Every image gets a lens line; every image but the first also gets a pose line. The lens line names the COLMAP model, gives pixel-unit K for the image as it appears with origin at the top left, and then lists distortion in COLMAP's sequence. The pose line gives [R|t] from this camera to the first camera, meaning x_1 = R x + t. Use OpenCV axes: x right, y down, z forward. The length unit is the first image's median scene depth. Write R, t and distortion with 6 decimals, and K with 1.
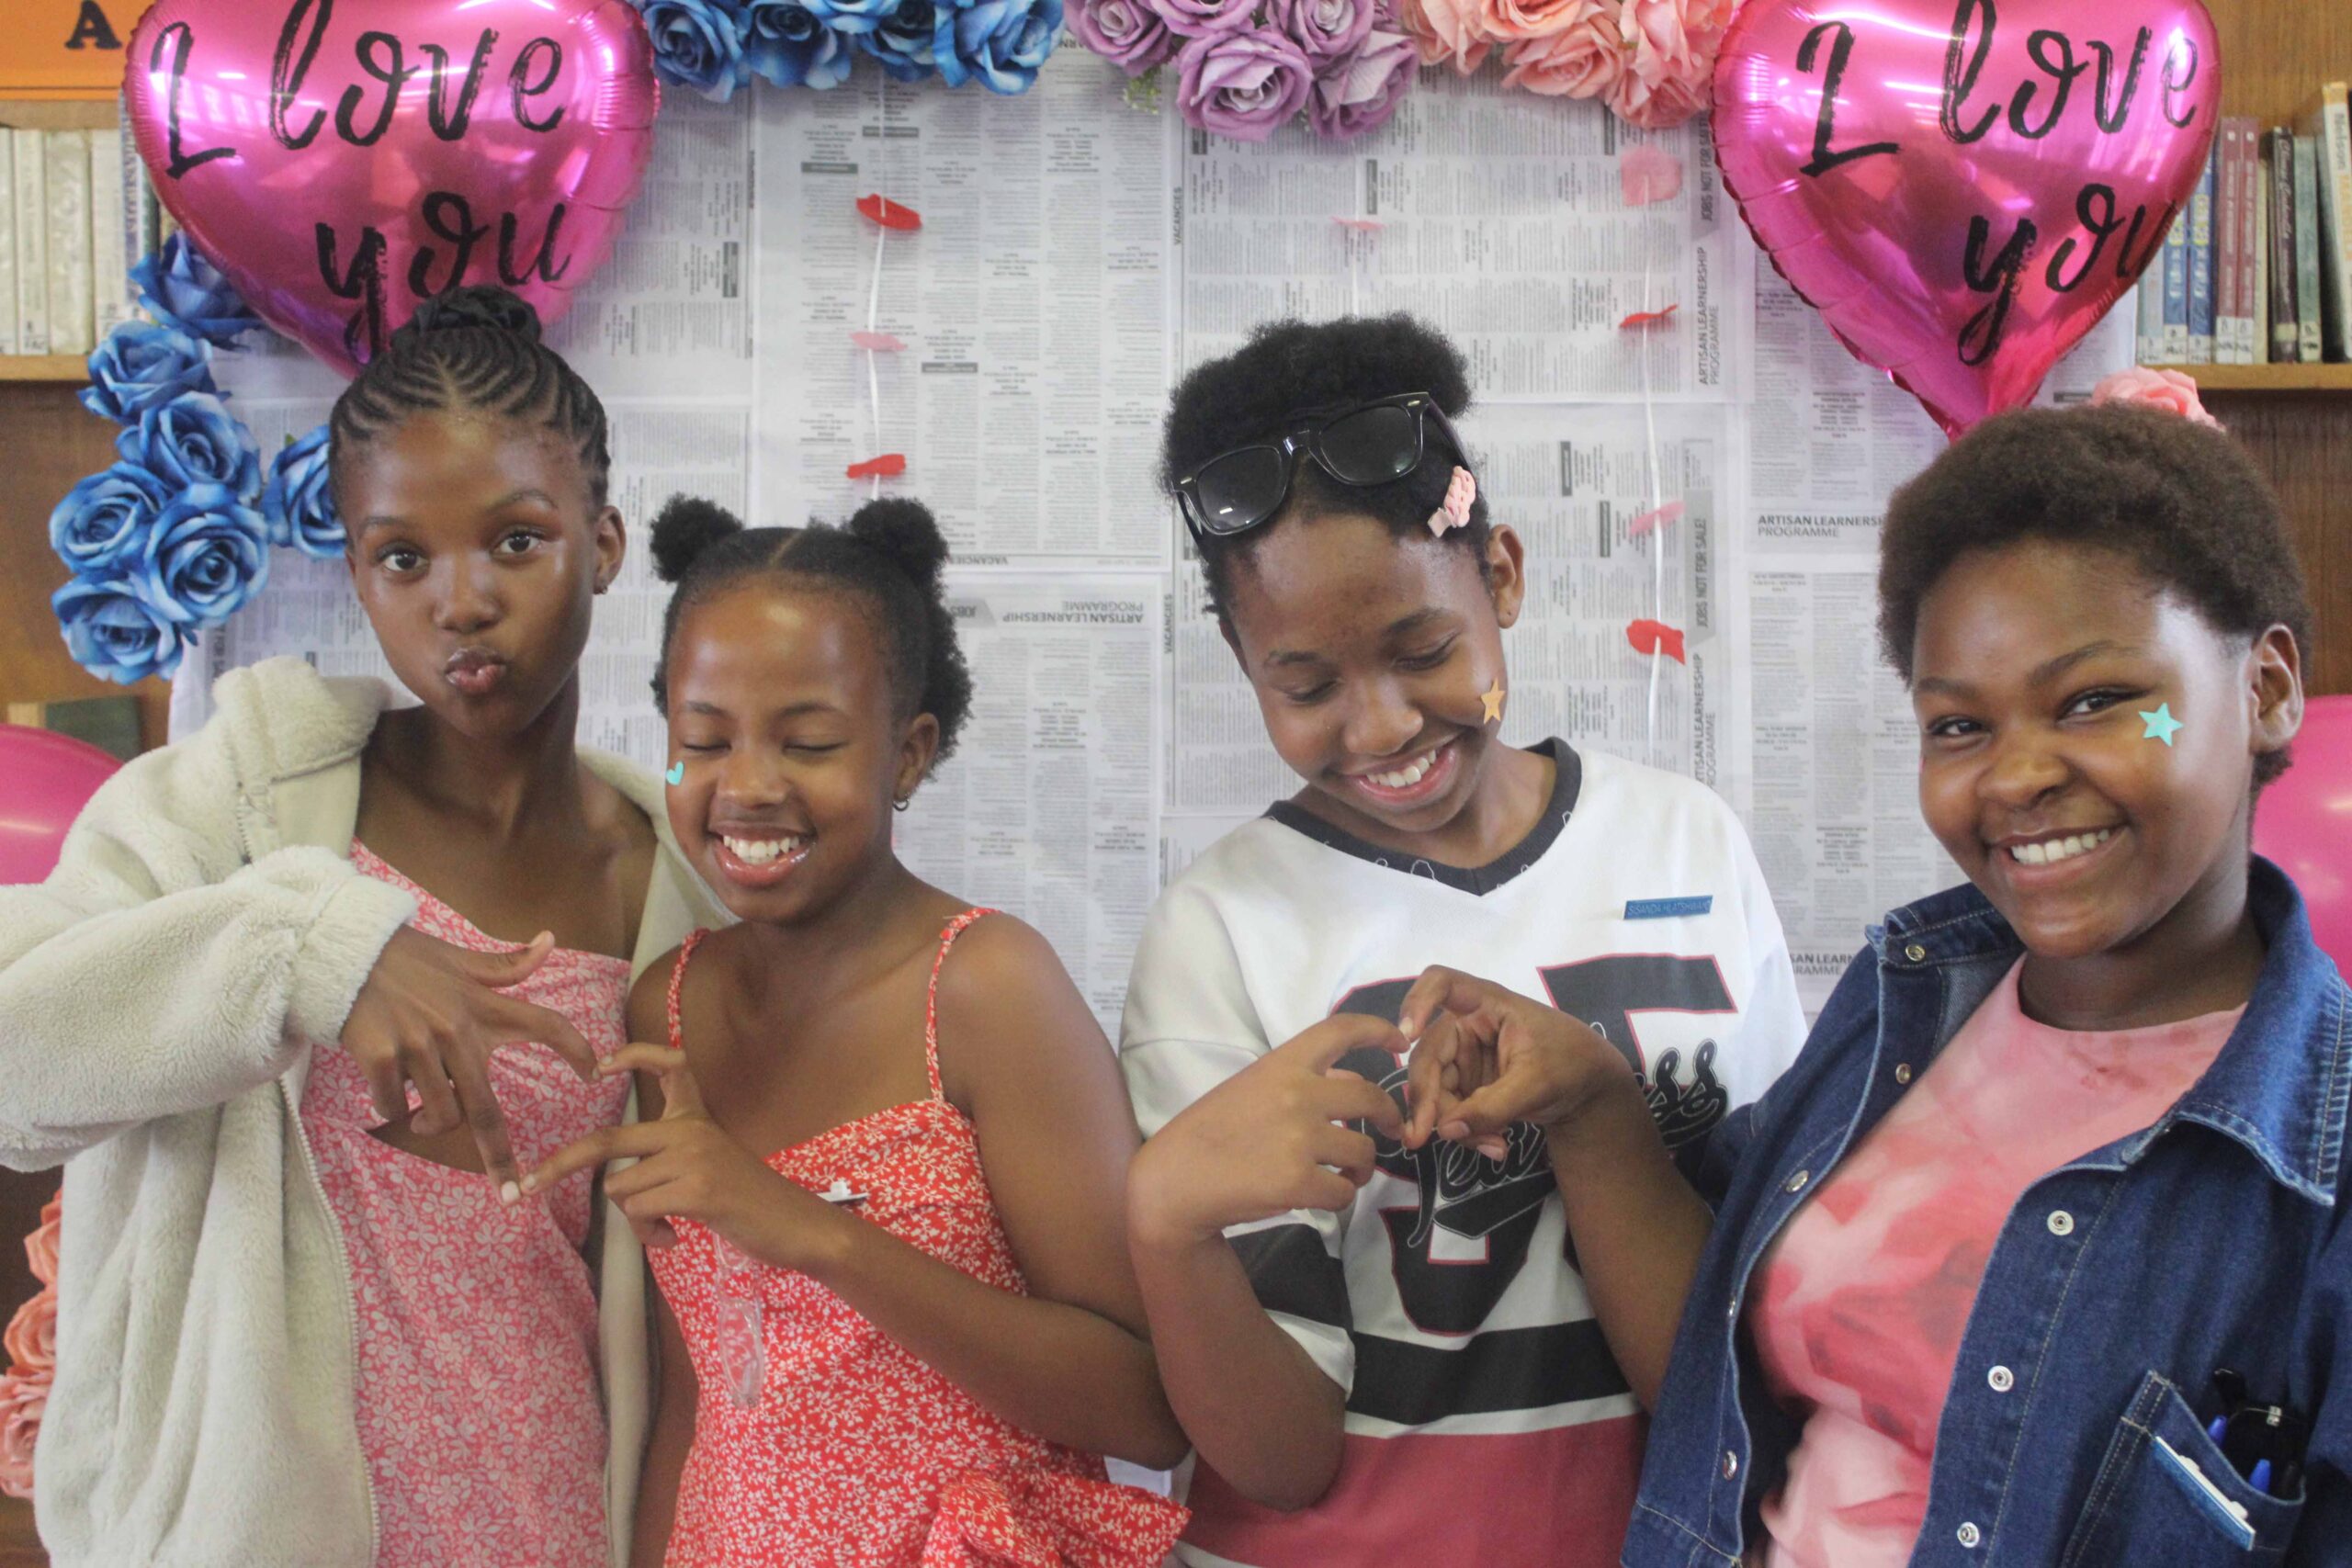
lens RADIAL K [[3239.2, 0, 1184.7], [0, 3239.2, 781.0], [0, 0, 1]] dist [-0.055229, 0.137040]
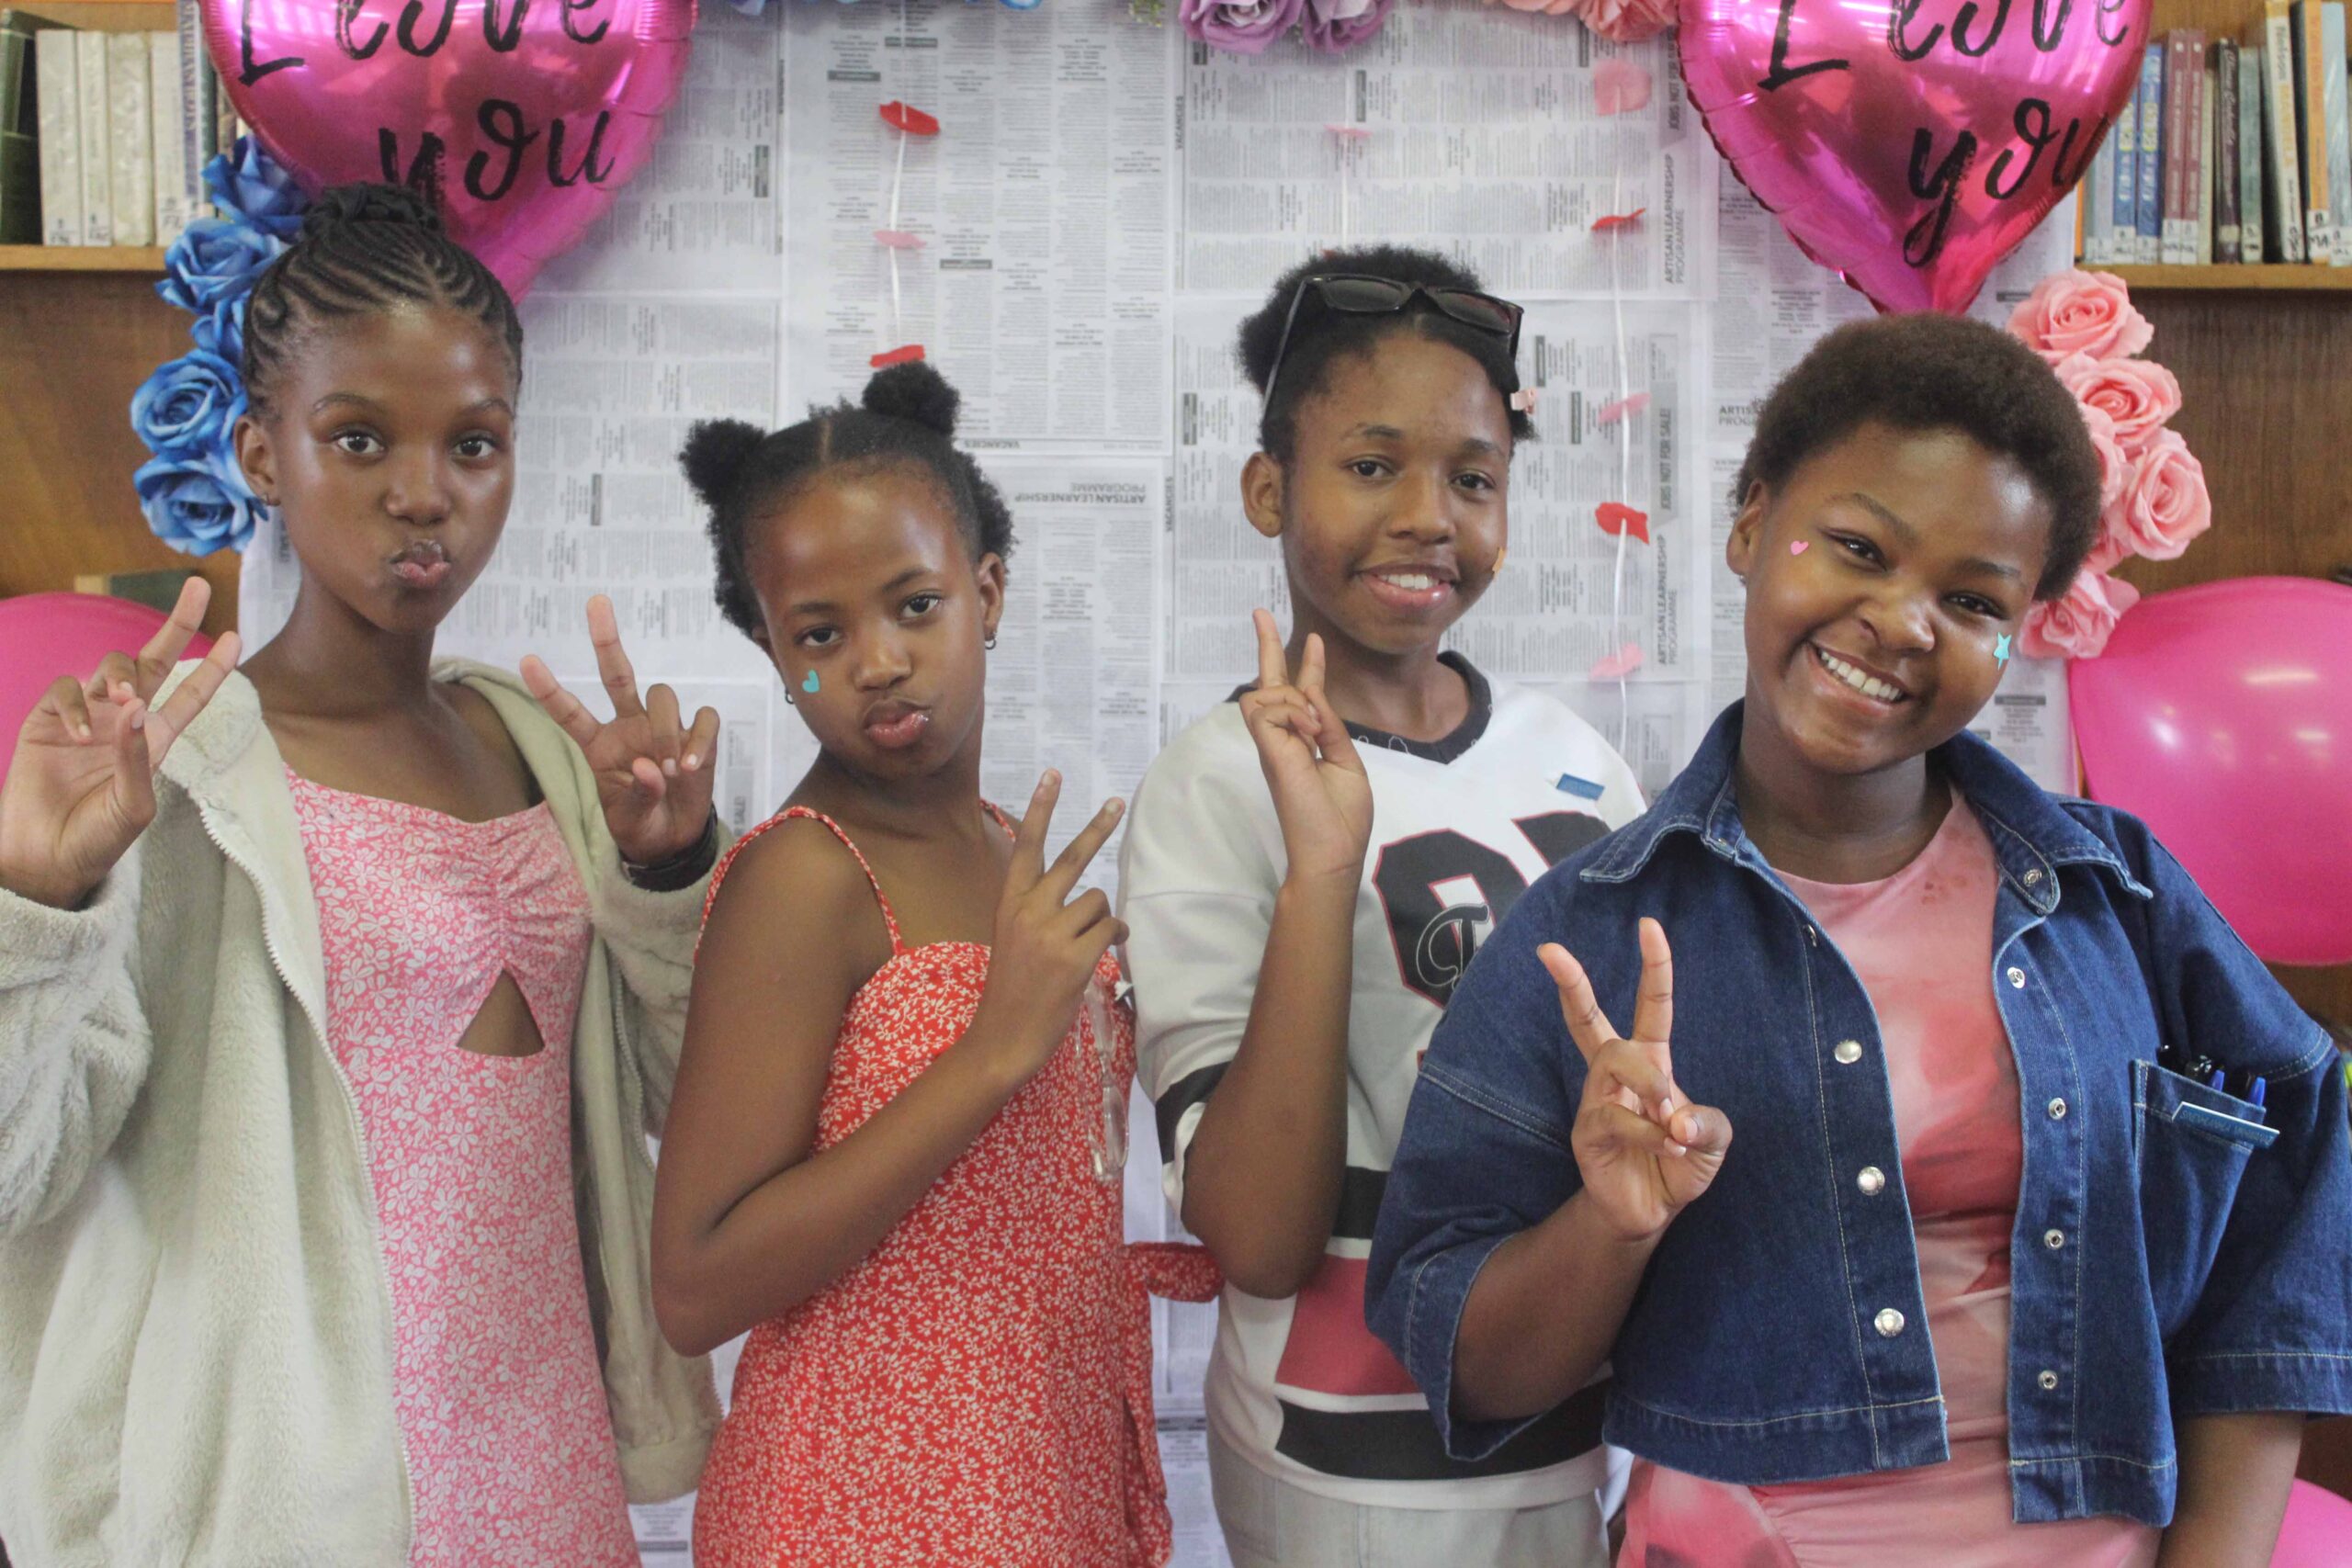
lens RADIAL K [[3239.2, 0, 1184.7], [0, 3239.2, 781.0], [0, 0, 1]] dist [-0.055229, 0.137040]
pose [[0.999987, 0.004756, -0.001613, 0.002414], [-0.004696, 0.999366, 0.035285, 0.005420], [0.001780, -0.035277, 0.999376, -0.079479]]
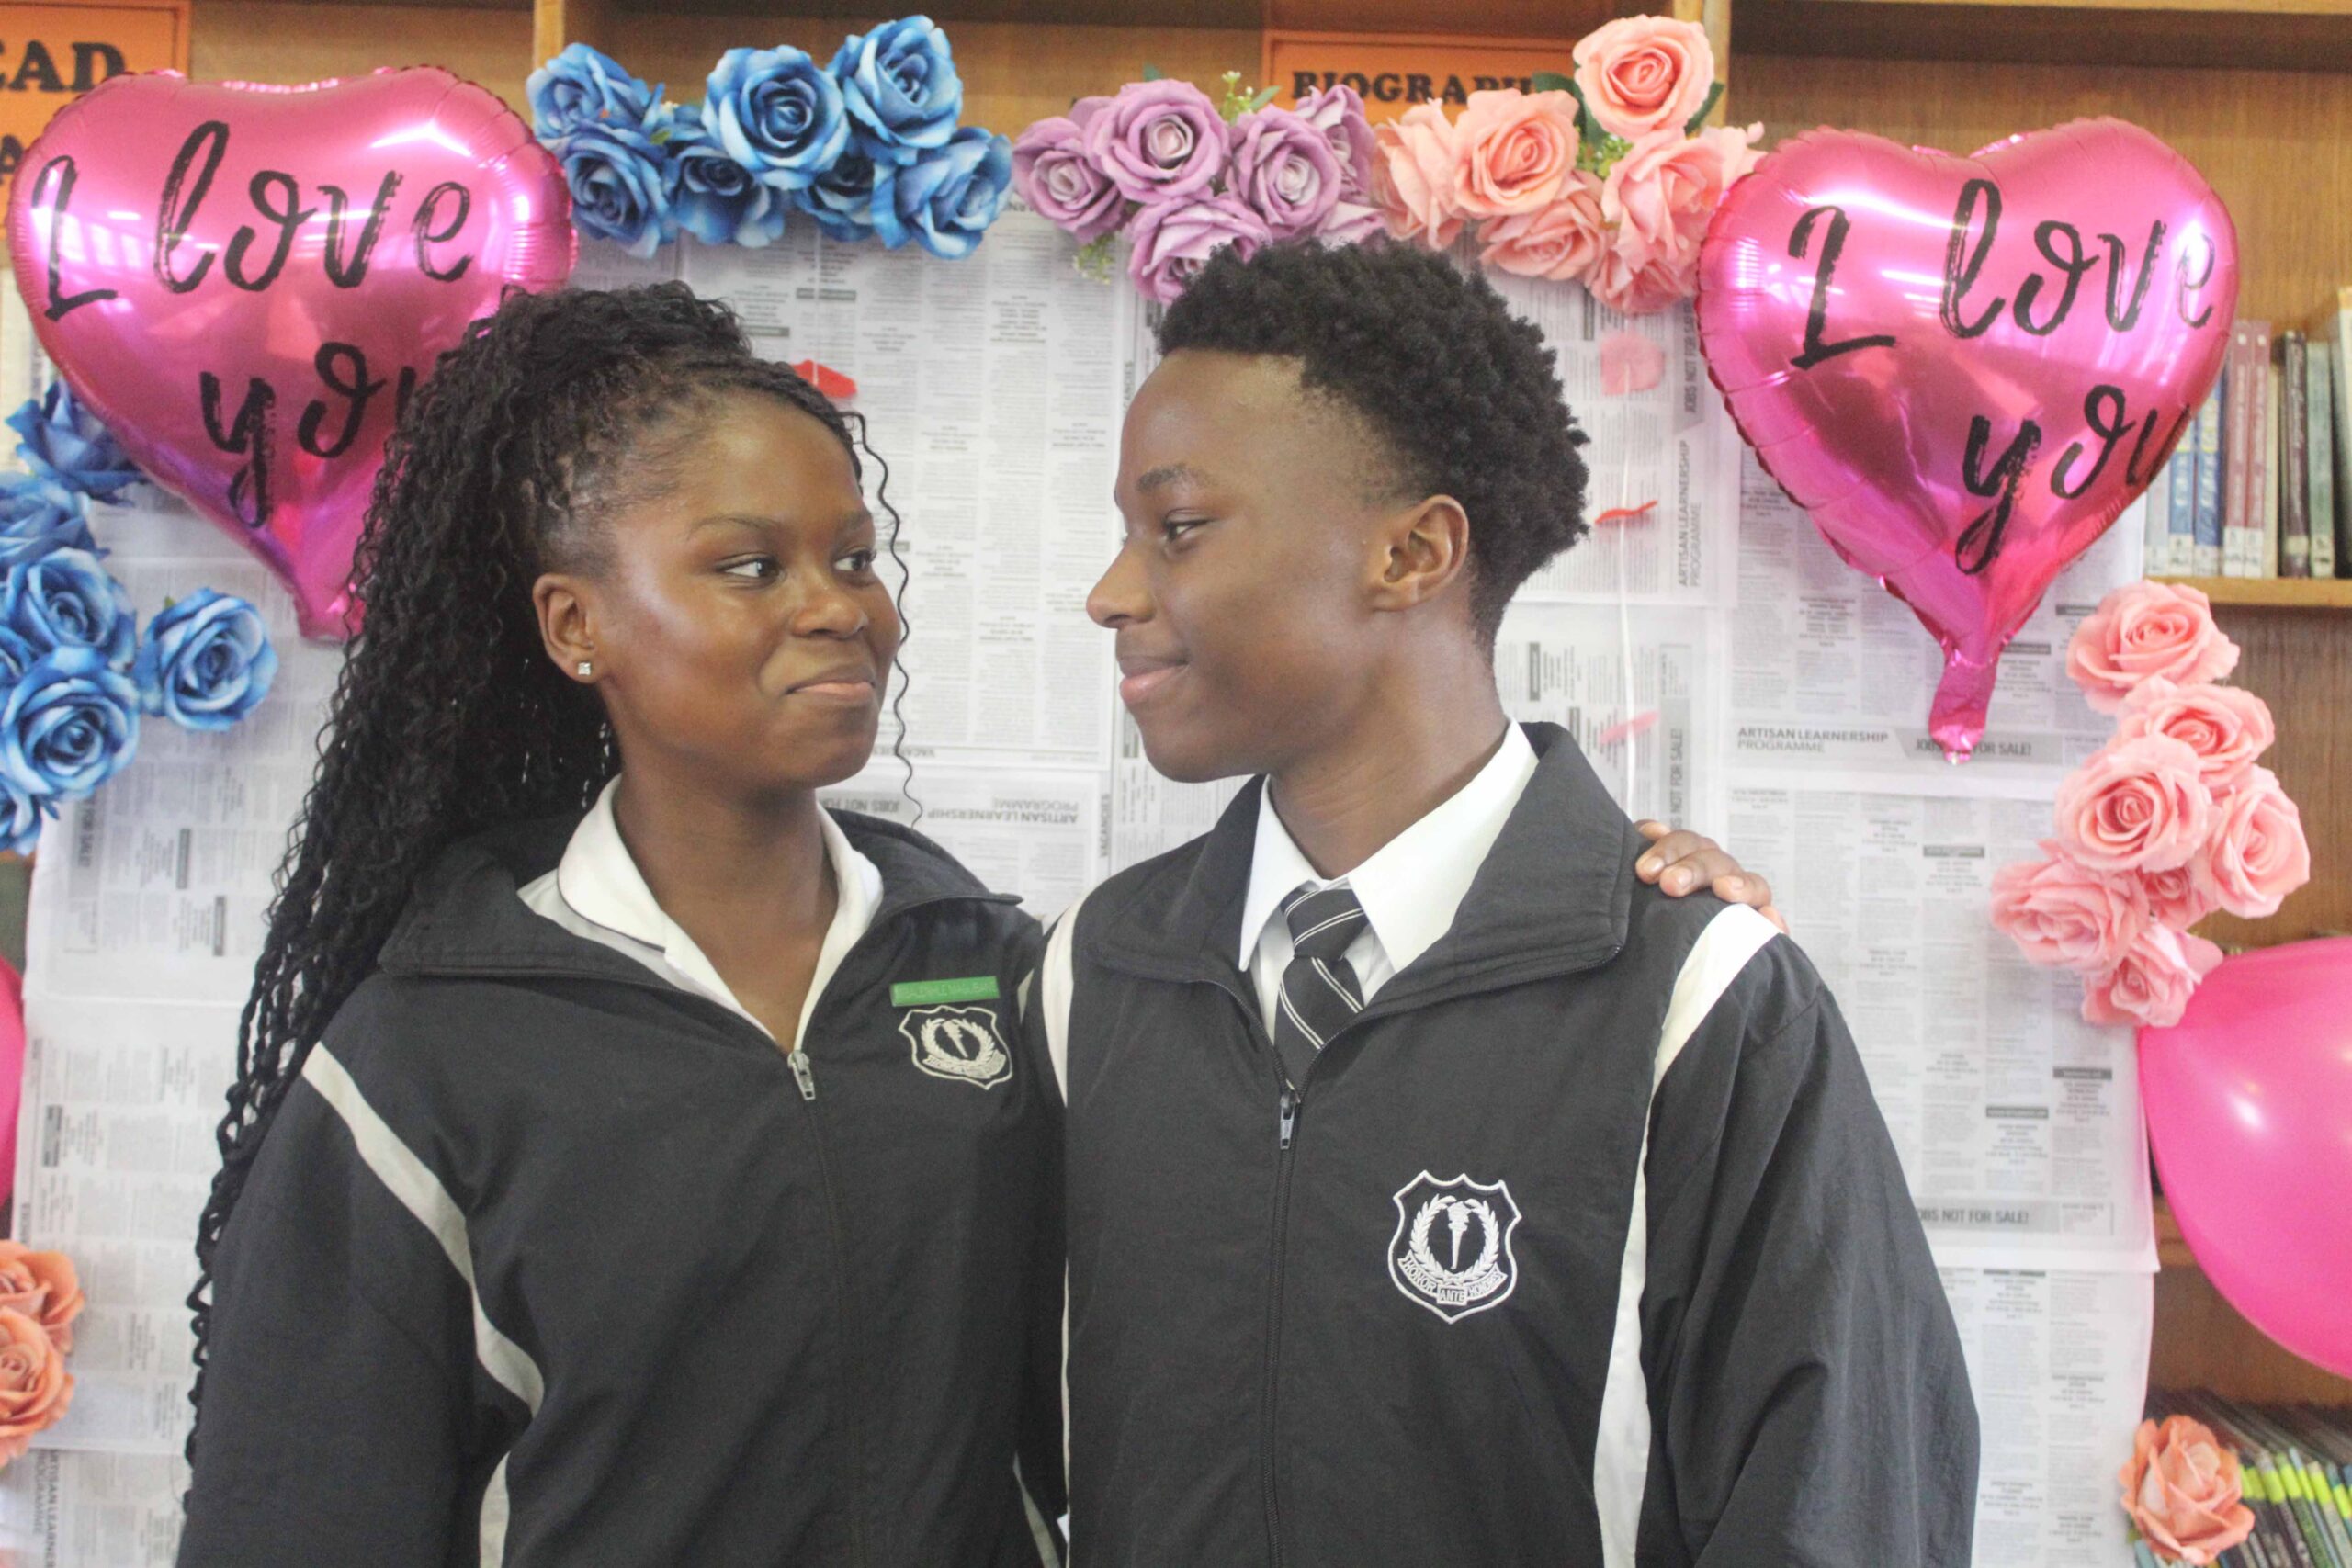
lens RADIAL K [[3239.2, 0, 1184.7], [0, 3239.2, 781.0], [0, 0, 1]] dist [-0.055229, 0.137040]
pose [[0.999597, 0.028025, 0.004544, 0.013671], [-0.027743, 0.998192, -0.053329, -0.012529], [-0.006030, 0.053181, 0.998567, 0.068867]]
